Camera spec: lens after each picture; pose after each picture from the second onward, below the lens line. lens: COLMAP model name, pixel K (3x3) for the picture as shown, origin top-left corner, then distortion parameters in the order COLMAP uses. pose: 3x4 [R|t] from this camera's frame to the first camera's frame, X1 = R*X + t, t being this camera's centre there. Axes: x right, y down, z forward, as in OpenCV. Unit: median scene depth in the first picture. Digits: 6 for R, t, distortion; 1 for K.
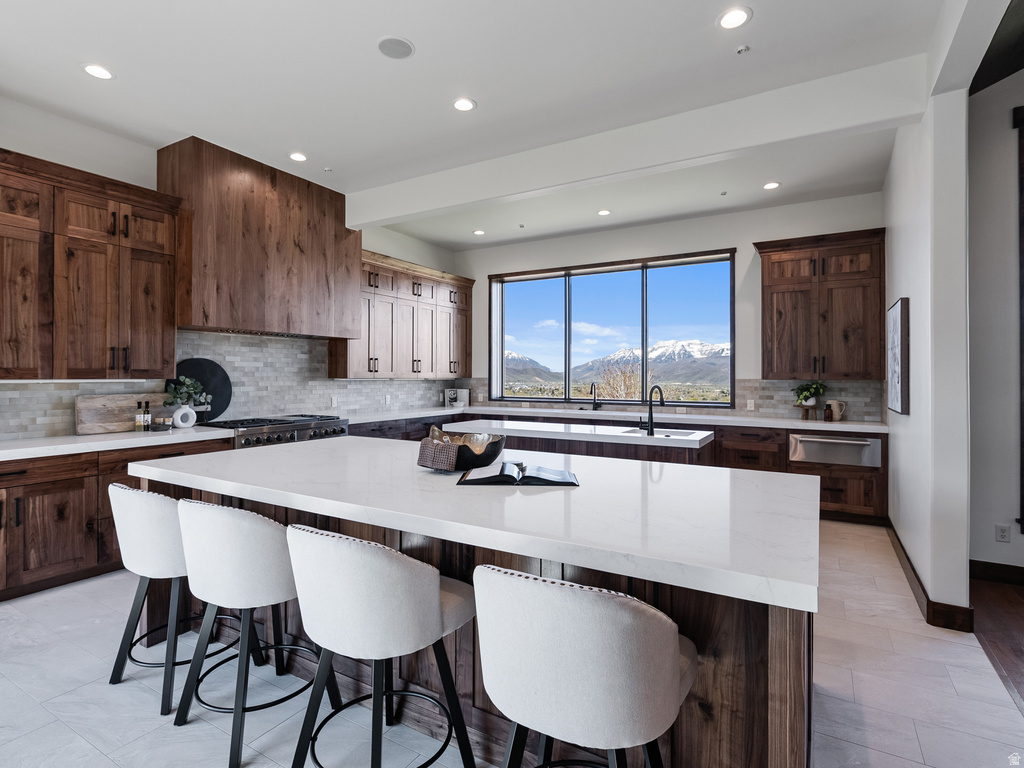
lens RADIAL K [[525.4, 0, 513.4], [0, 525.4, 372.3], [0, 0, 1]] dist [-0.009519, 0.006470]
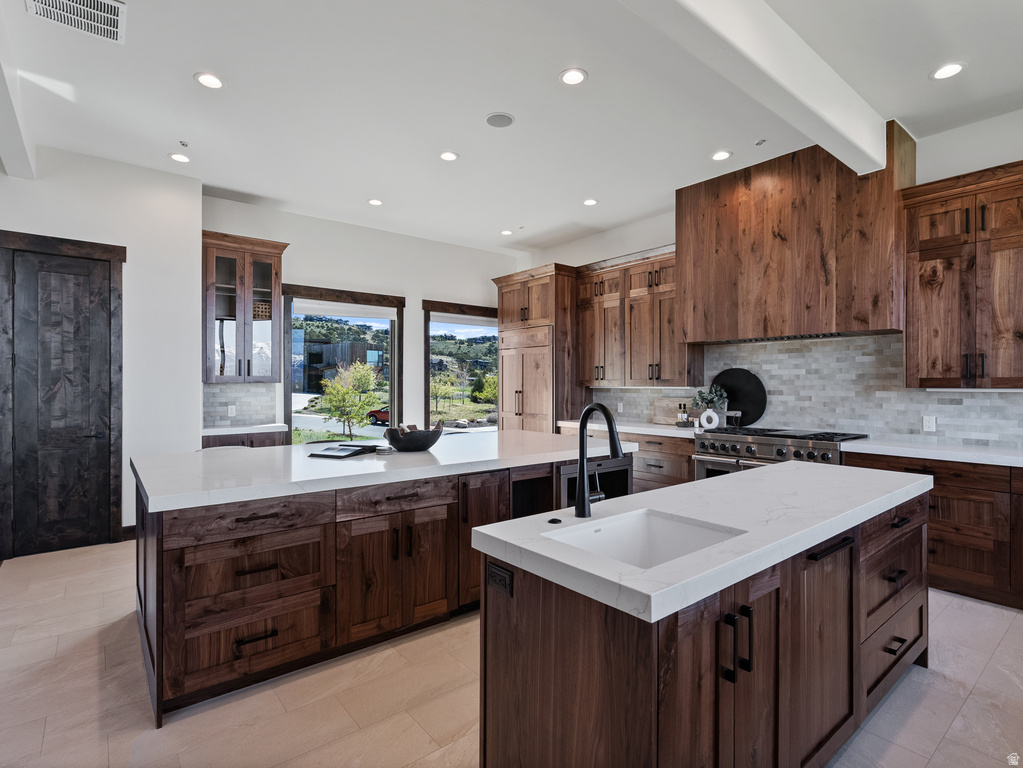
lens RADIAL K [[524.9, 0, 510.0], [0, 524.9, 381.7], [0, 0, 1]] dist [-0.009519, 0.006470]
pose [[-0.358188, -0.007766, -0.933617, 0.517859], [0.003393, 0.999948, -0.009620, 0.008823], [0.933643, -0.006614, -0.358143, 0.818223]]
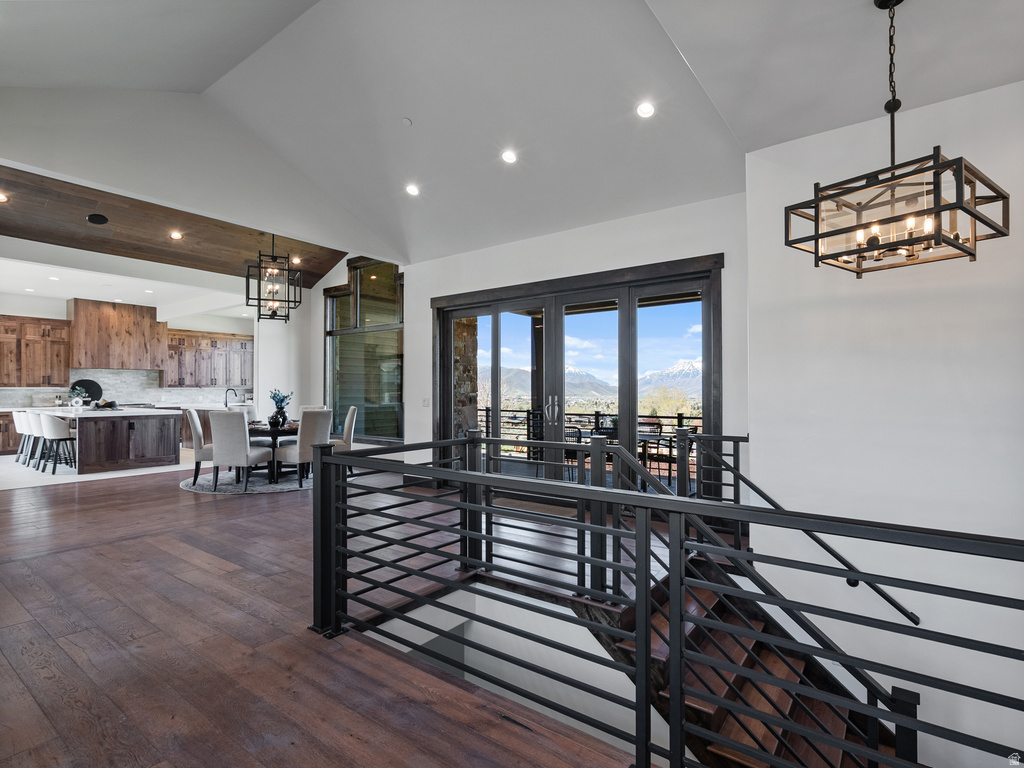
lens RADIAL K [[525.4, 0, 517.1], [0, 525.4, 384.4], [0, 0, 1]] dist [-0.009519, 0.006470]
pose [[0.993606, -0.007434, -0.112657, 1.505972], [0.006918, 0.999964, -0.004965, 0.020725], [0.112689, 0.004154, 0.993622, -1.097245]]
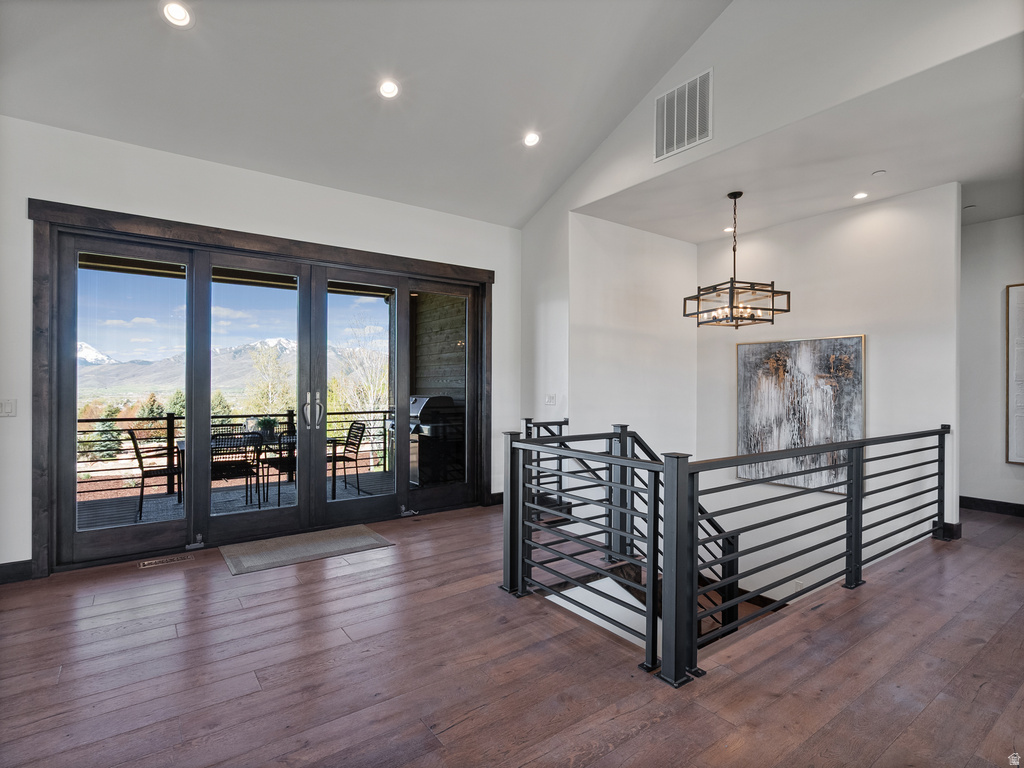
lens RADIAL K [[525.4, 0, 512.5], [0, 525.4, 385.9], [0, 0, 1]] dist [-0.009519, 0.006470]
pose [[0.397584, -0.004380, 0.917556, 0.808286], [-0.009126, 0.999920, 0.008727, 0.018329], [-0.917521, -0.011843, 0.397512, -0.643710]]
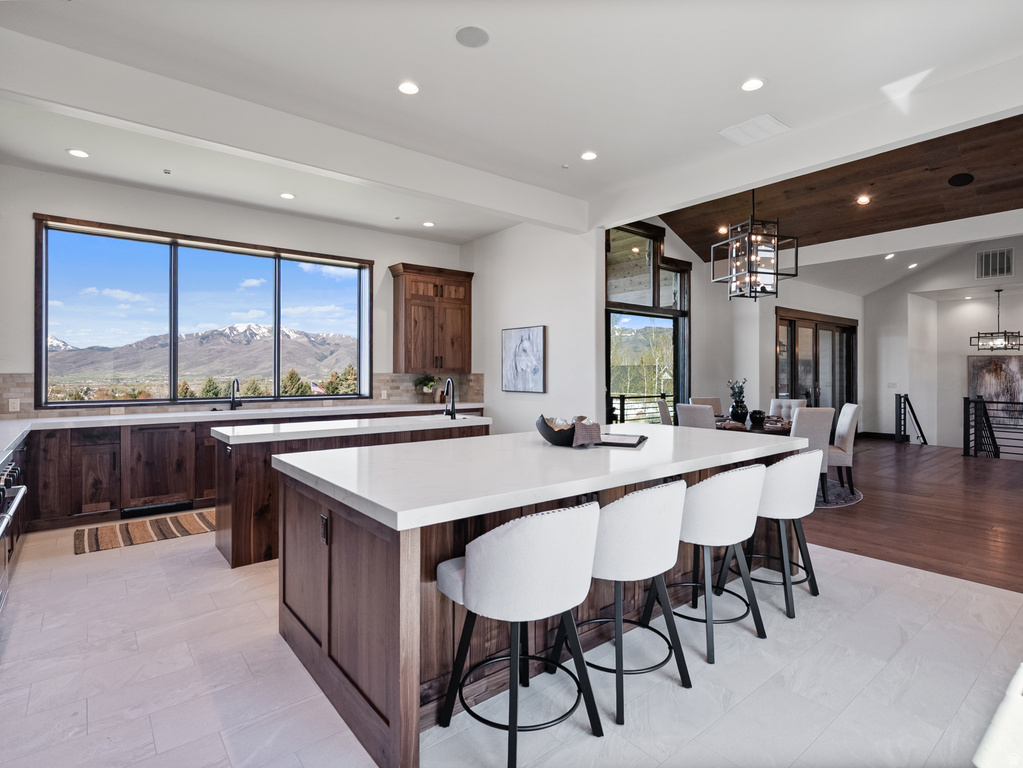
lens RADIAL K [[524.9, 0, 518.9], [0, 524.9, 369.7], [0, 0, 1]] dist [-0.009519, 0.006470]
pose [[0.352546, 0.000366, 0.935794, -0.613956], [-0.007322, 0.999970, 0.002367, -0.000075], [-0.935766, -0.007687, 0.352538, 0.312575]]
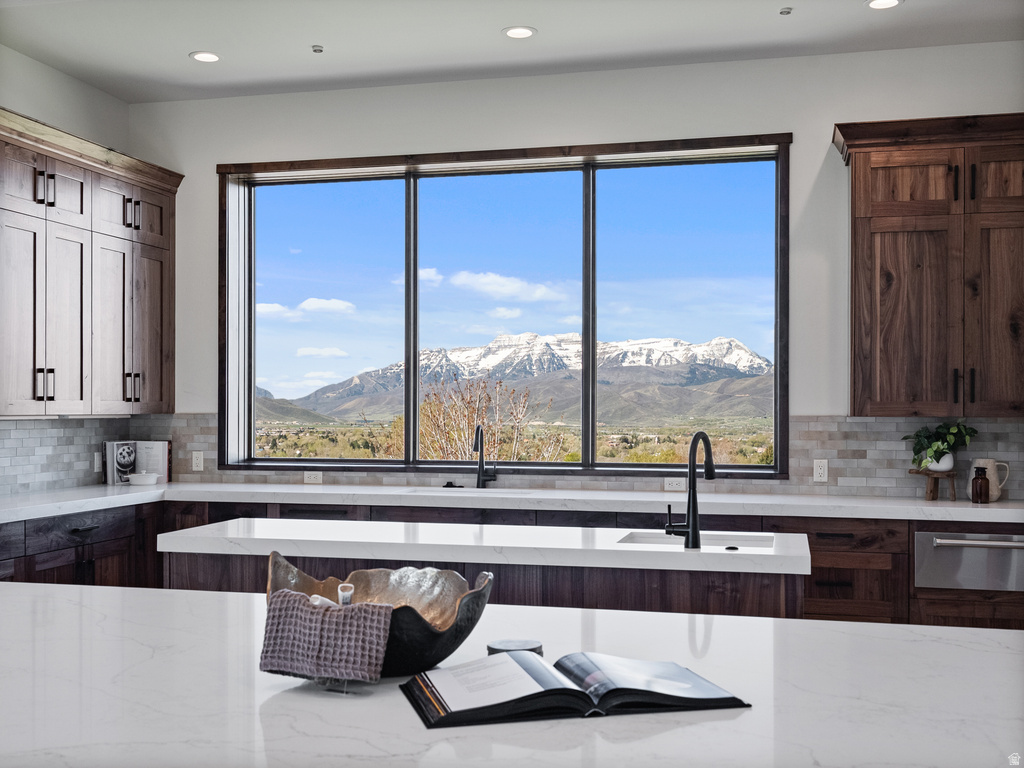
lens RADIAL K [[1140.2, 0, 509.1], [0, 1140.2, 406.4], [0, 0, 1]] dist [0.000855, 0.000000]
pose [[0.961136, -0.000337, 0.276076, -0.106002], [-0.001370, 0.999981, 0.005991, -0.001166], [-0.276073, -0.006136, 0.961117, 0.105071]]
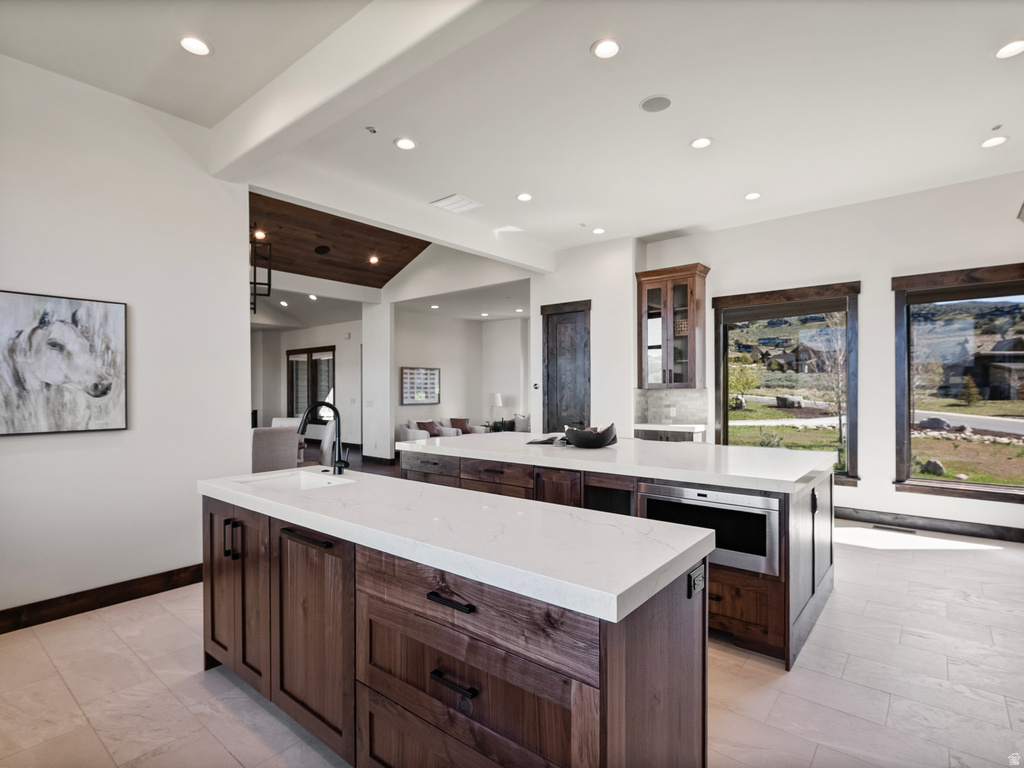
lens RADIAL K [[525.4, 0, 515.5], [0, 525.4, 390.9], [0, 0, 1]] dist [-0.009519, 0.006470]
pose [[-0.987568, 0.000525, 0.157189, -0.055387], [-0.000403, 0.999983, -0.005870, 0.011857], [-0.157189, -0.005860, -0.987551, 1.221611]]
